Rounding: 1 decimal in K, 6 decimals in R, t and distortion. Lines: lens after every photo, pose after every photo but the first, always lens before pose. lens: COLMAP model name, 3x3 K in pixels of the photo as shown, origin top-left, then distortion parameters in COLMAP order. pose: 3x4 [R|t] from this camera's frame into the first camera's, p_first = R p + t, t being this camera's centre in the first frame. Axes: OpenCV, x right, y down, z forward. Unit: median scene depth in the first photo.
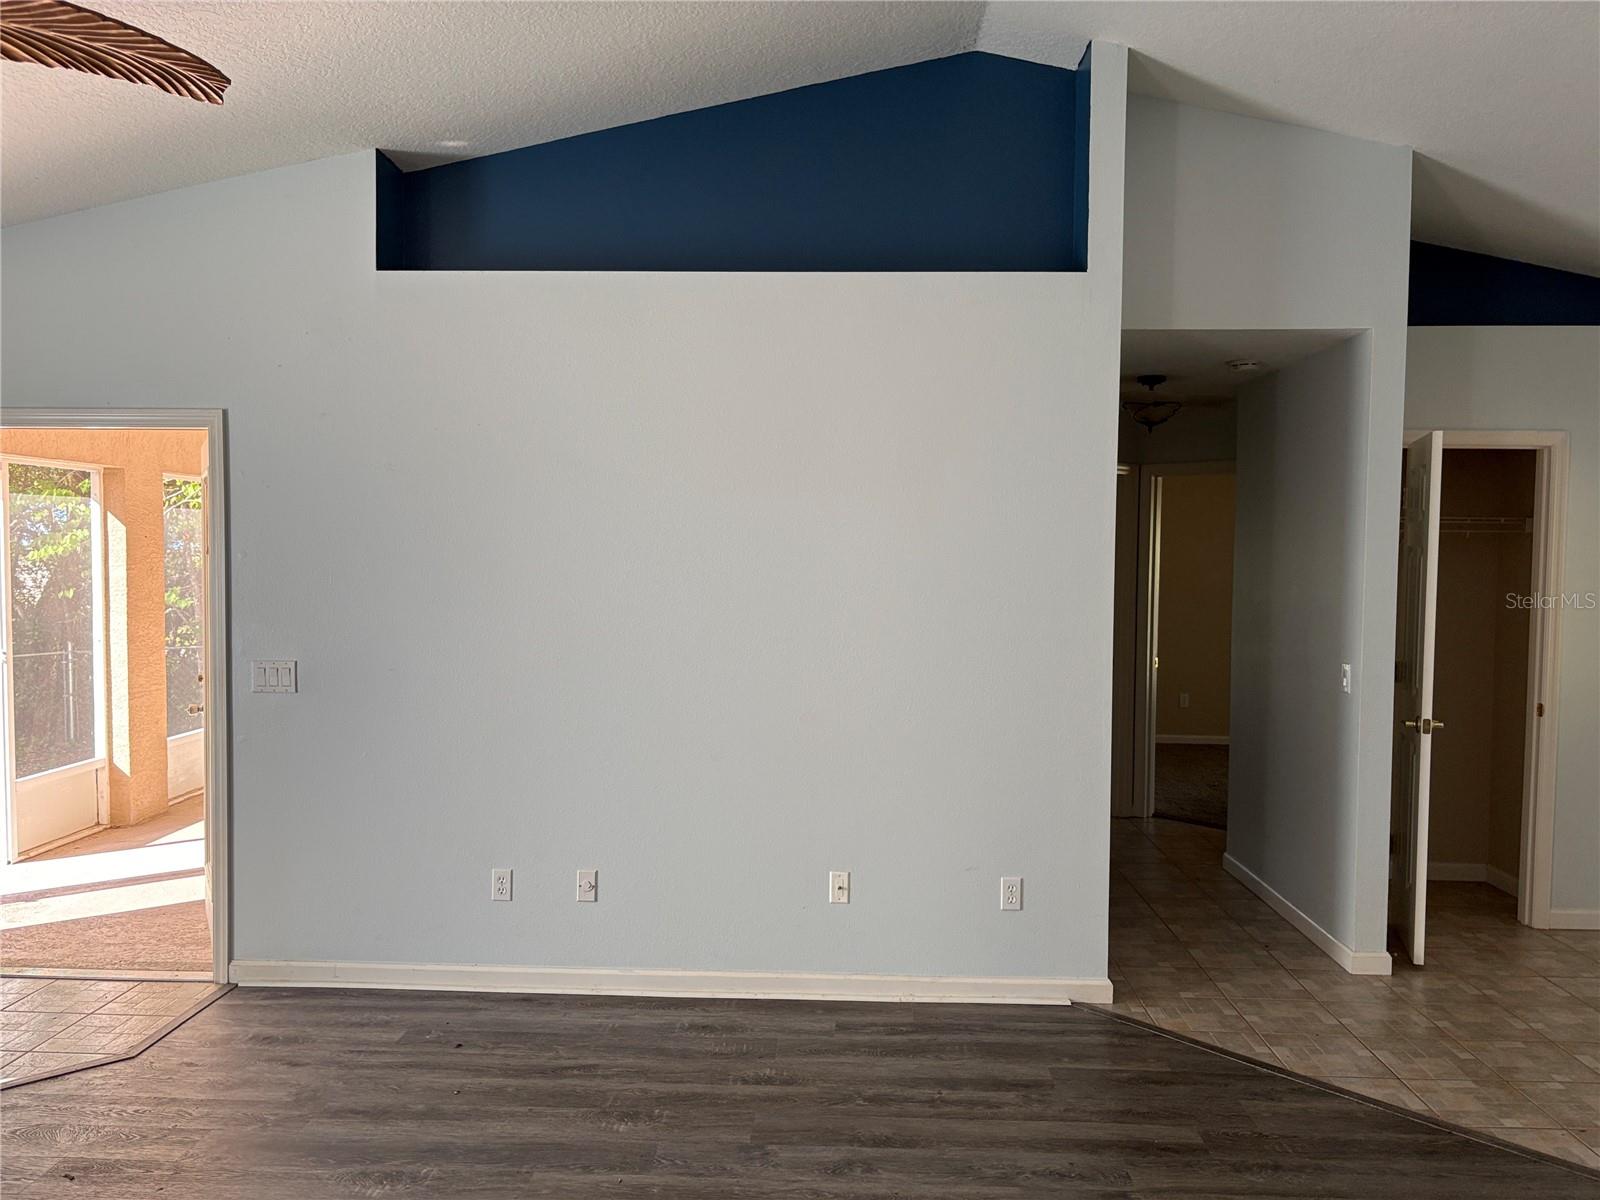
lens RADIAL K [[1193.1, 0, 801.4], [0, 1193.1, 604.8], [0, 0, 1]] dist [0.009188, -0.028990]
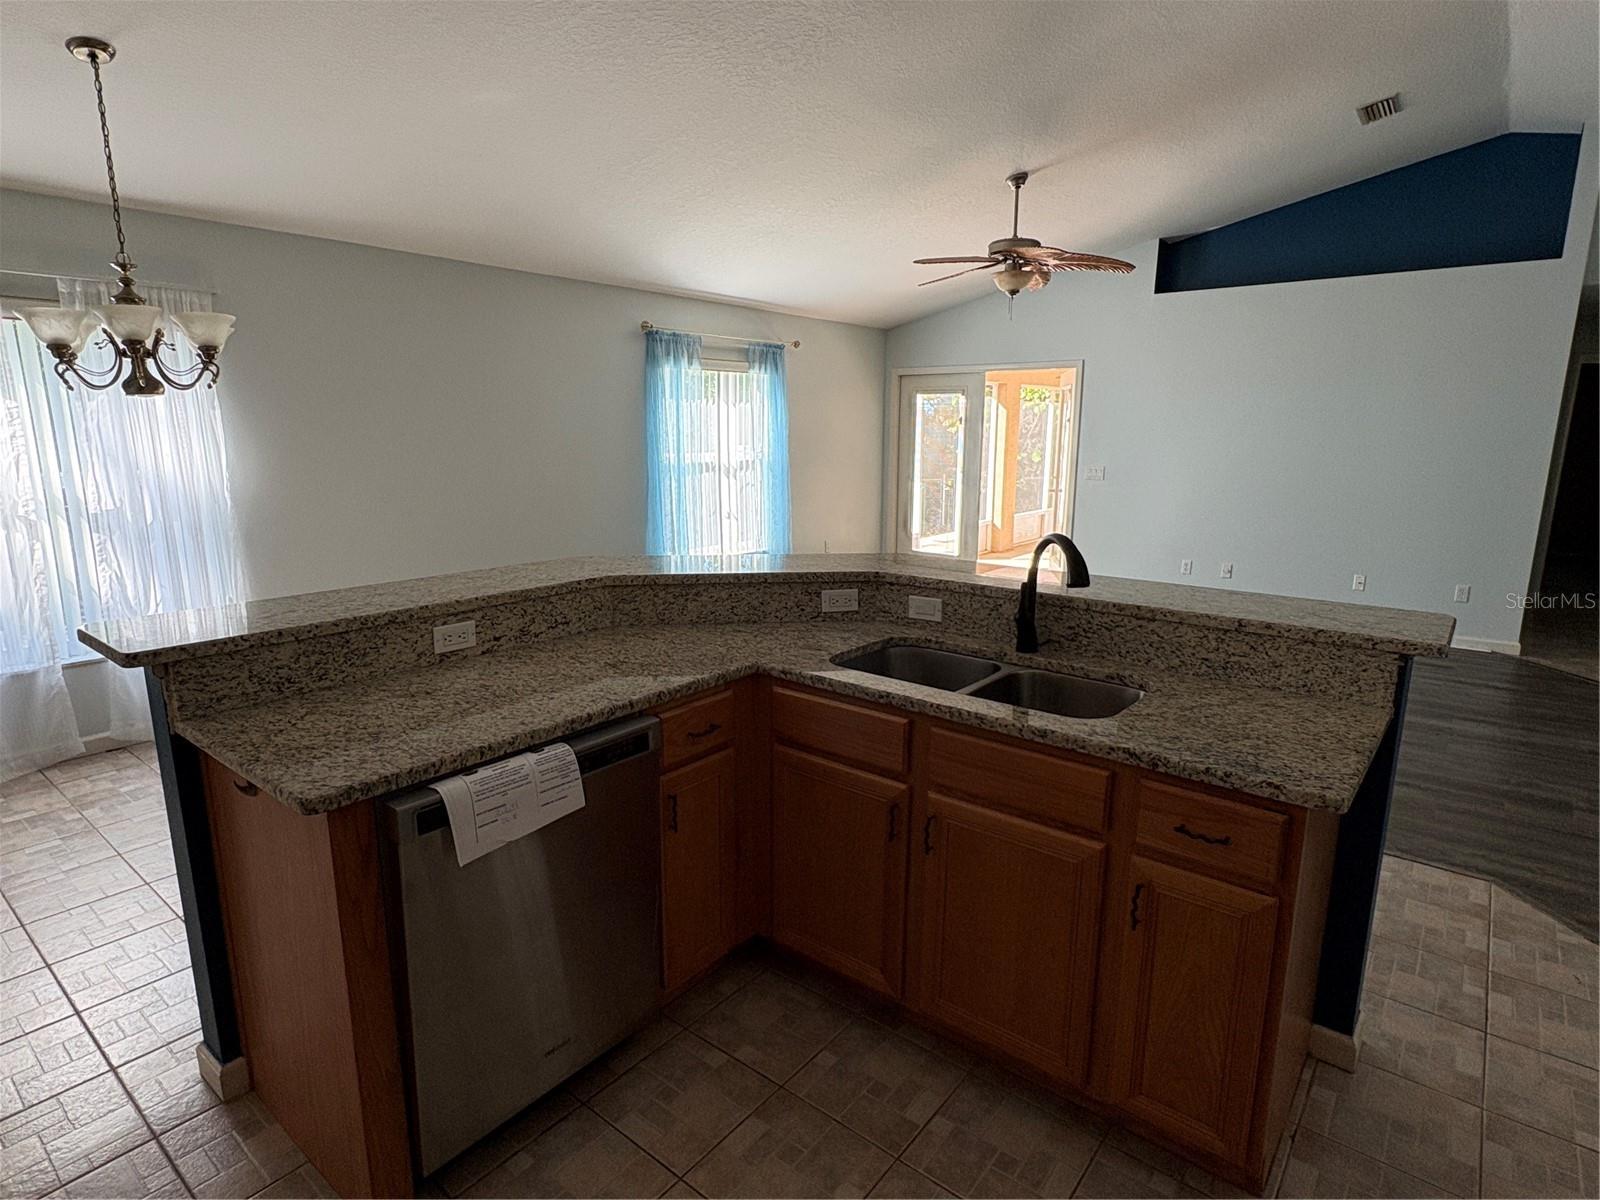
lens RADIAL K [[859.5, 0, 803.4], [0, 859.5, 601.5], [0, 0, 1]] dist [0.007214, 0.001178]
pose [[0.795582, 0.116945, -0.594452, 0.095538], [-0.024550, 0.986610, 0.161237, 0.031756], [0.605349, -0.113683, 0.787800, -0.466754]]
